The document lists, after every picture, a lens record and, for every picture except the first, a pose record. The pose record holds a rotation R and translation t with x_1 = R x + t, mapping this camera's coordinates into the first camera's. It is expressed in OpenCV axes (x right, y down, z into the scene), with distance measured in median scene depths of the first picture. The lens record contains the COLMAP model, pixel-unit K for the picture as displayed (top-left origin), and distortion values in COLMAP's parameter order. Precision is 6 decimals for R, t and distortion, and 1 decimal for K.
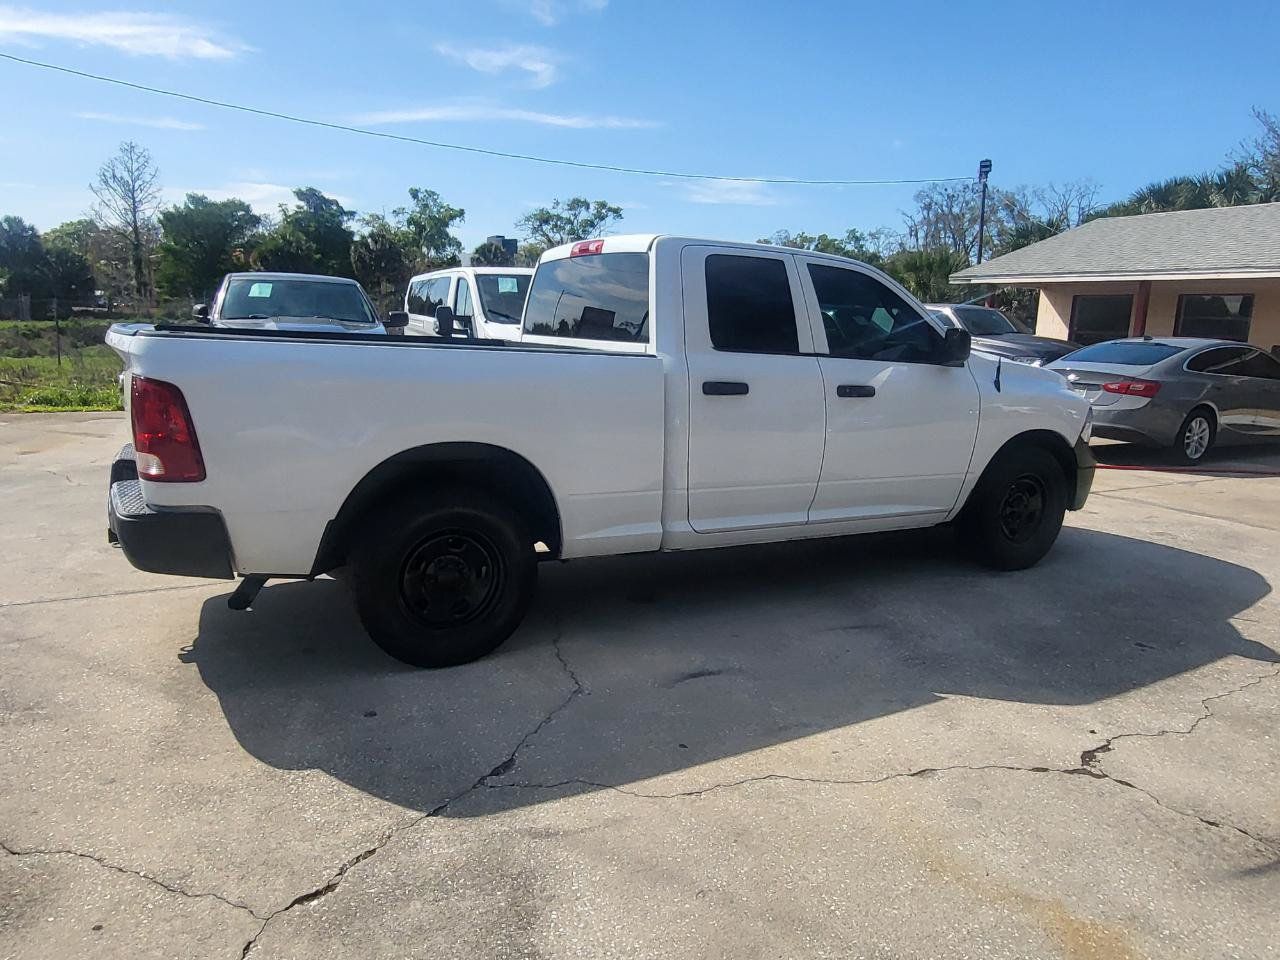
lens RADIAL K [[871.5, 0, 637.7], [0, 871.5, 511.8], [0, 0, 1]] dist [0.001018, -0.000420]
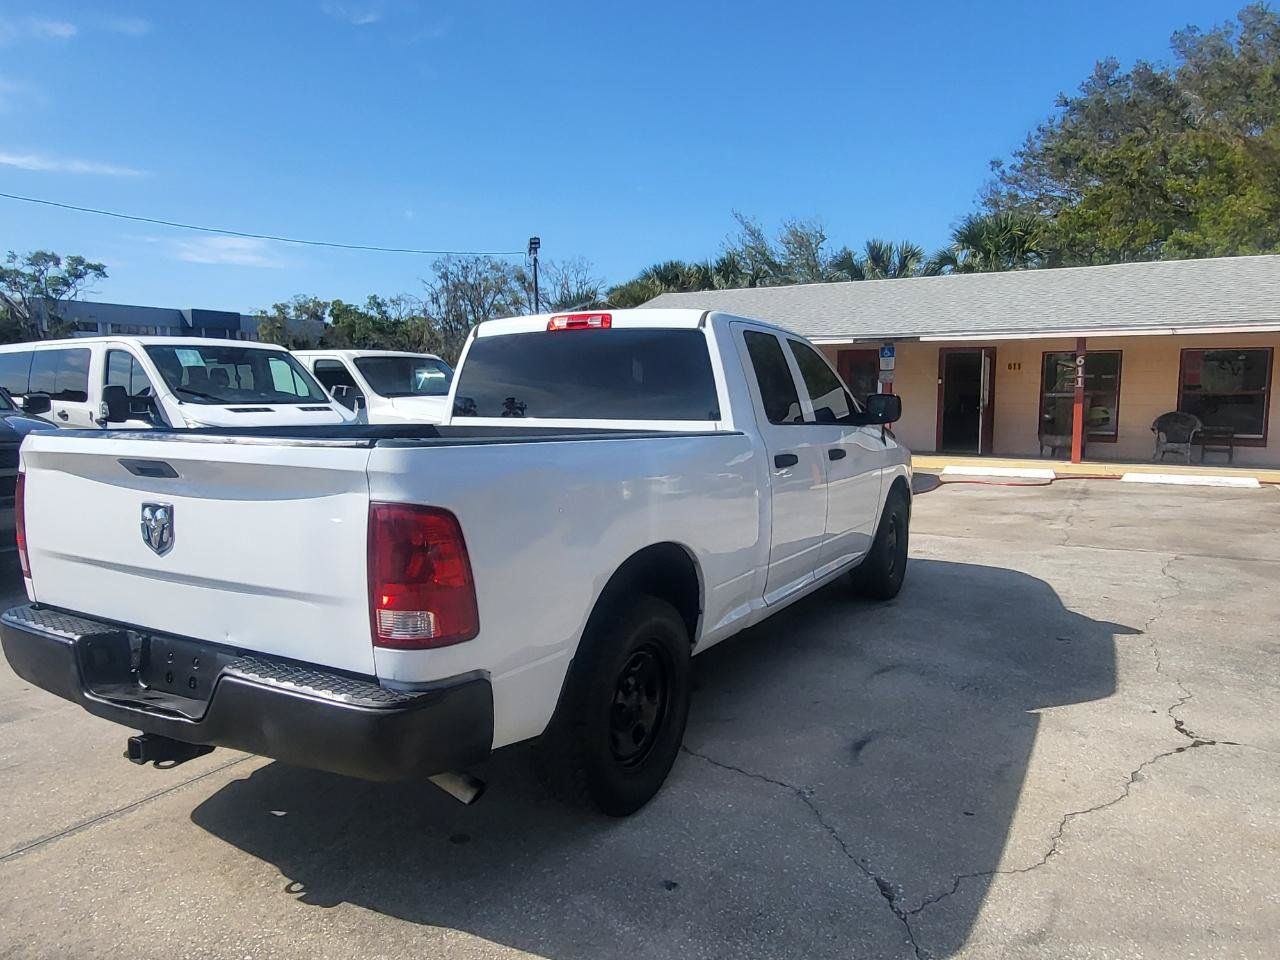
lens RADIAL K [[870.2, 0, 644.8], [0, 870.2, 509.7], [0, 0, 1]] dist [-0.001471, 0.000424]
pose [[0.852156, -0.102373, 0.513176, -0.030146], [0.139164, 0.989697, -0.033656, -0.003939], [-0.504443, 0.100096, 0.857623, 0.011675]]
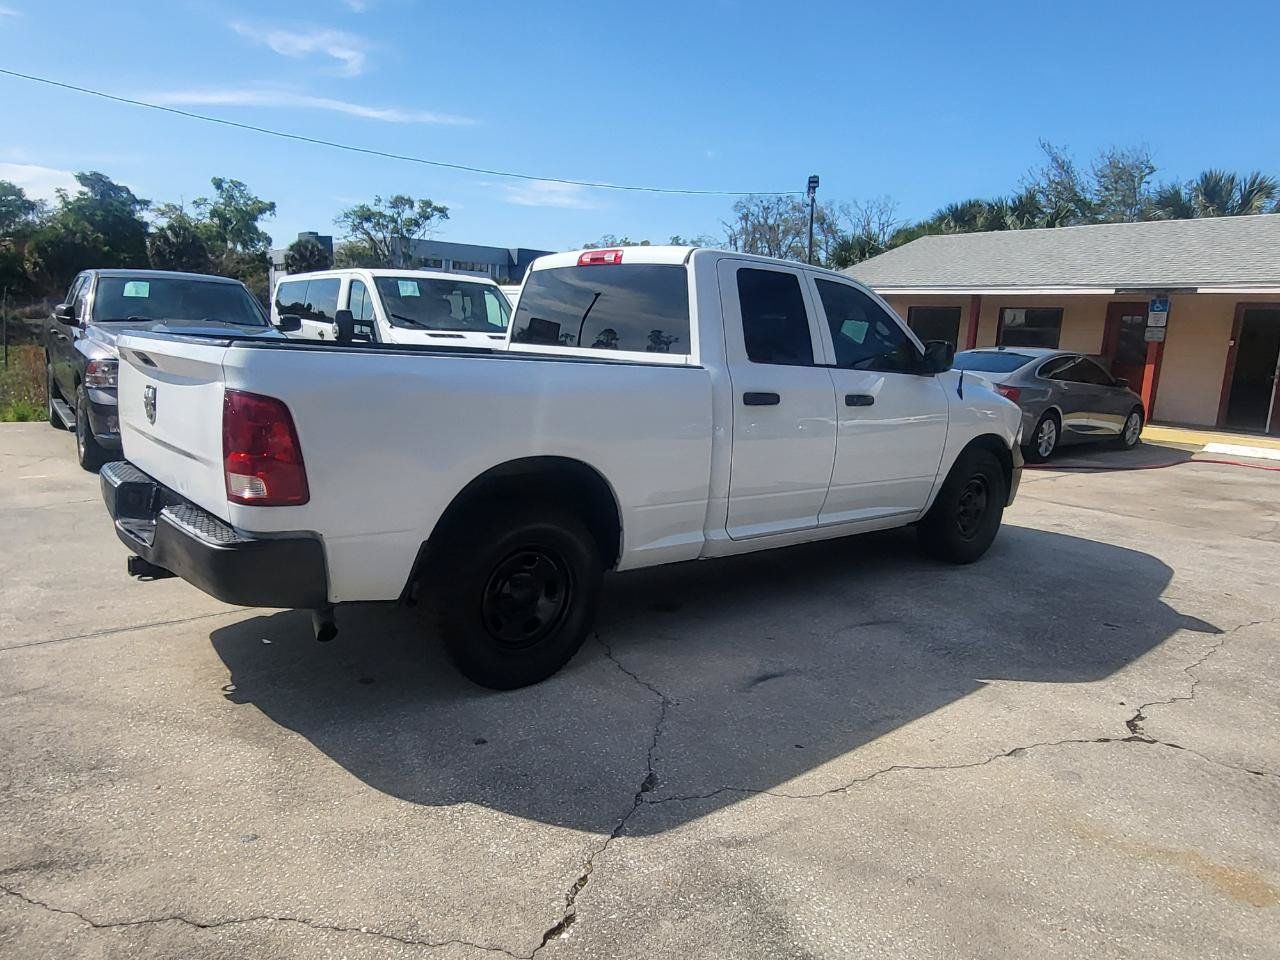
lens RADIAL K [[861.9, 0, 635.9], [0, 861.9, 537.5], [0, 0, 1]] dist [0.003467, -0.003986]
pose [[0.980192, -0.037154, 0.194534, -0.013338], [0.031964, 0.999046, 0.029752, -0.000719], [-0.195454, -0.022944, 0.980444, 0.001331]]
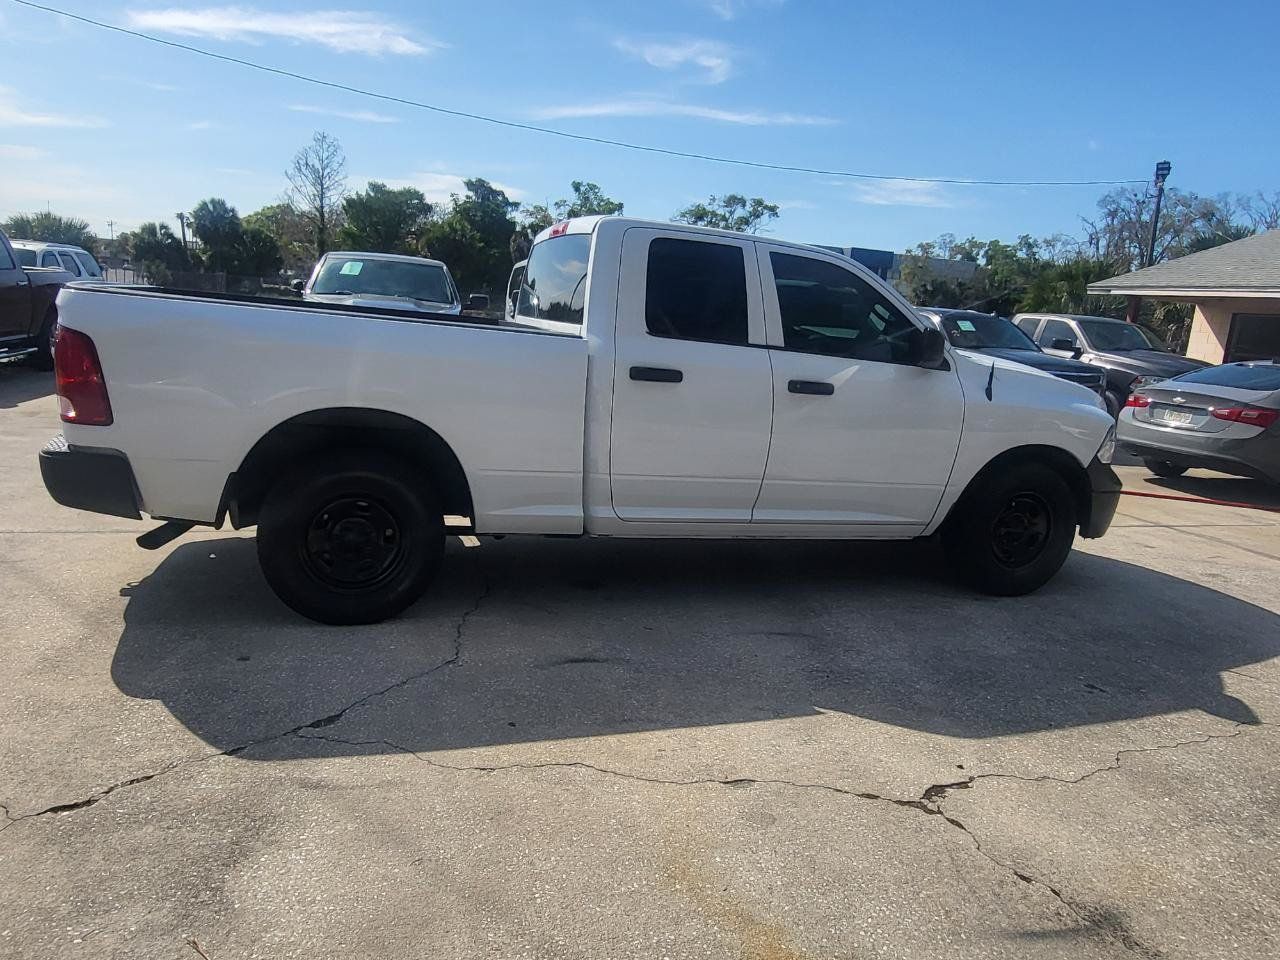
lens RADIAL K [[867.9, 0, 632.0], [0, 867.9, 522.3], [0, 0, 1]] dist [0.003453, 0.001949]
pose [[0.982293, 0.087191, -0.165828, 0.013365], [-0.084764, 0.996165, 0.021669, 0.000221], [0.167082, -0.007229, 0.985917, 0.001786]]
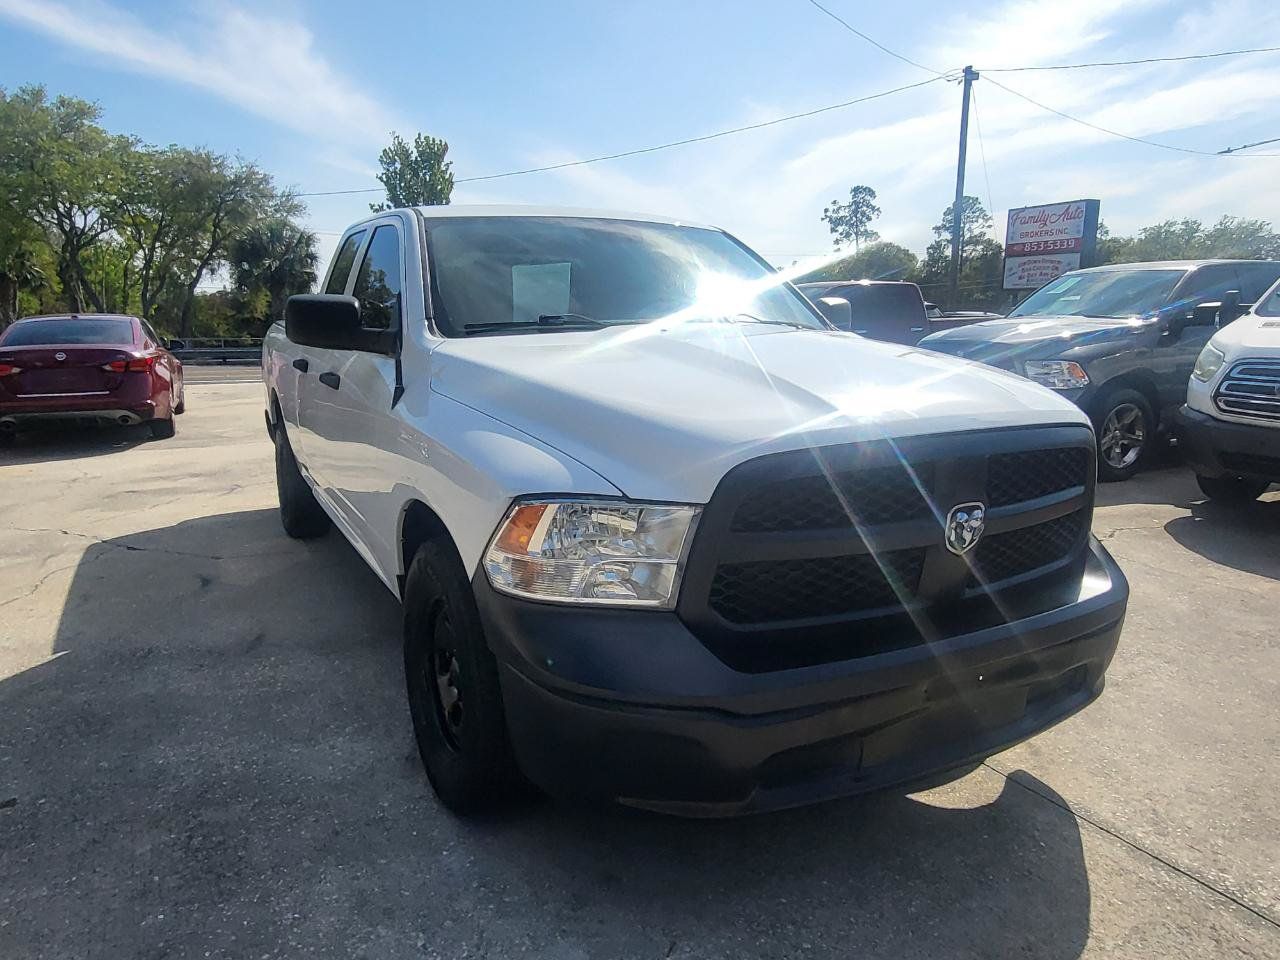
lens RADIAL K [[875.2, 0, 633.4], [0, 875.2, 483.7], [0, 0, 1]] dist [0.008827, -0.003749]
pose [[-0.018455, 0.161632, -0.986678, 0.062749], [-0.211625, 0.963856, 0.161852, -0.013994], [0.977177, 0.211793, 0.016417, 0.075370]]
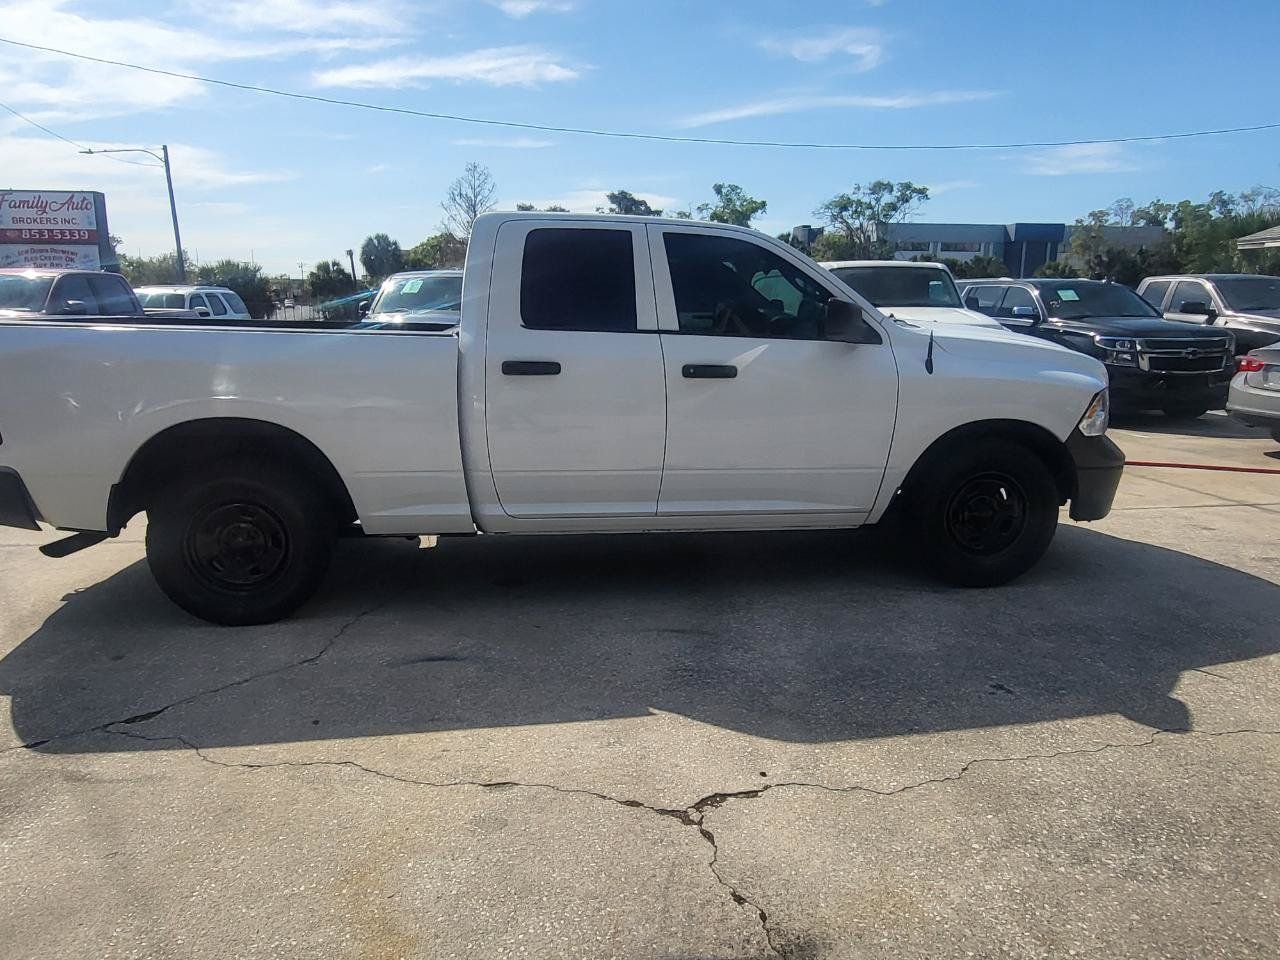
lens RADIAL K [[880.6, 0, 637.2], [0, 880.6, 488.0], [0, 0, 1]] dist [0.010714, -0.001701]
pose [[0.937944, 0.042648, -0.344153, 0.029439], [-0.049104, 0.998743, -0.010061, -0.000250], [0.343292, 0.026336, 0.938860, 0.006929]]
